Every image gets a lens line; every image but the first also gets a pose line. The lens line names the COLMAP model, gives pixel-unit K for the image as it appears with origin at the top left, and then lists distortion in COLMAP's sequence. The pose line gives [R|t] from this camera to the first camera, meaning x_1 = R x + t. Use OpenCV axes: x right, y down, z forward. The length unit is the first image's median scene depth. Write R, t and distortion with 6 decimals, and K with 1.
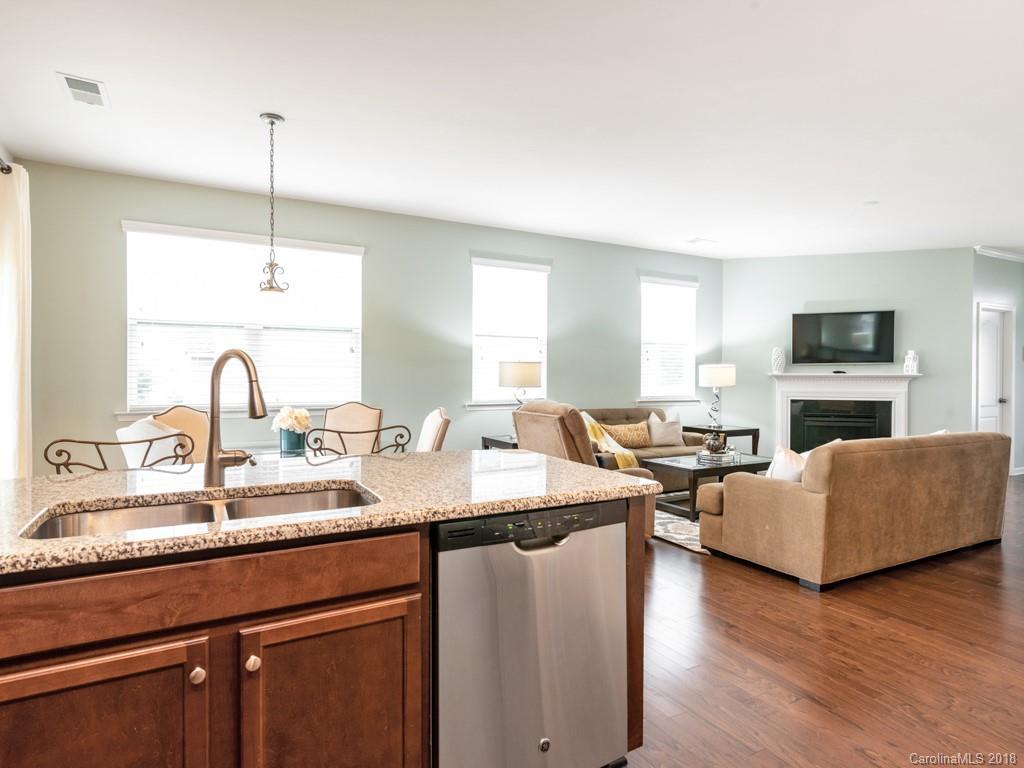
lens RADIAL K [[542.1, 0, 501.6], [0, 542.1, 379.3], [0, 0, 1]] dist [0.004250, -0.001986]
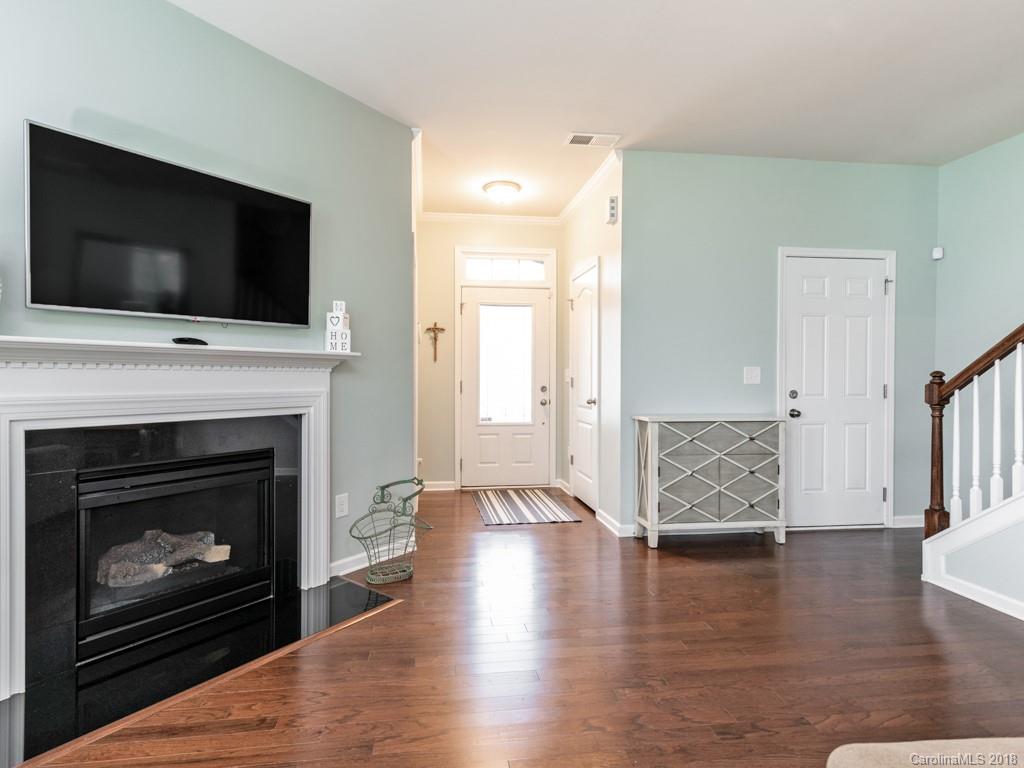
lens RADIAL K [[520.2, 0, 495.1], [0, 520.2, 377.0], [0, 0, 1]] dist [0.018050, 0.000617]
pose [[0.344256, 0.001395, 0.938875, 0.385914], [0.008746, 0.999951, -0.004693, 0.014152], [-0.938835, 0.009827, 0.344227, 0.725648]]
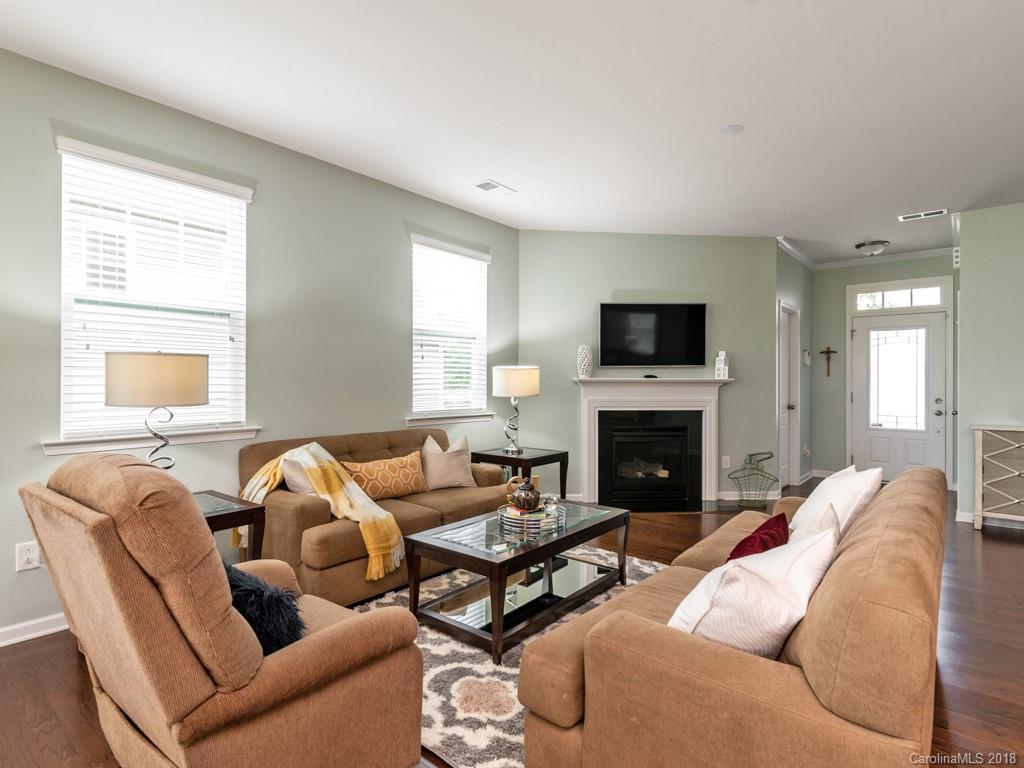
lens RADIAL K [[540.2, 0, 506.1], [0, 540.2, 379.5], [0, 0, 1]] dist [0.009118, -0.000081]
pose [[0.921265, -0.000490, 0.388934, 0.105248], [0.003943, 0.999960, -0.008079, -0.002930], [-0.388915, 0.008976, 0.921230, 0.343605]]
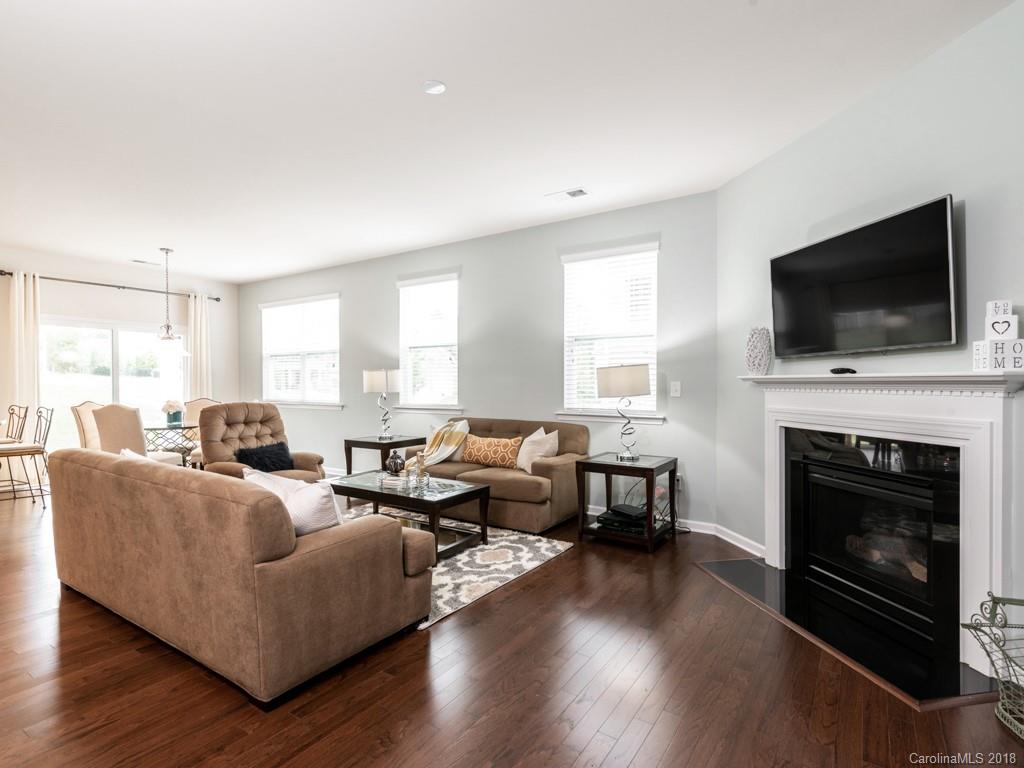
lens RADIAL K [[520.2, 0, 517.5], [0, 520.2, 383.8], [0, 0, 1]] dist [0.018050, 0.000617]
pose [[0.481532, -0.003017, -0.876423, 0.906286], [-0.004843, 0.999970, -0.006103, 0.001419], [0.876415, 0.007184, 0.481503, 0.584031]]
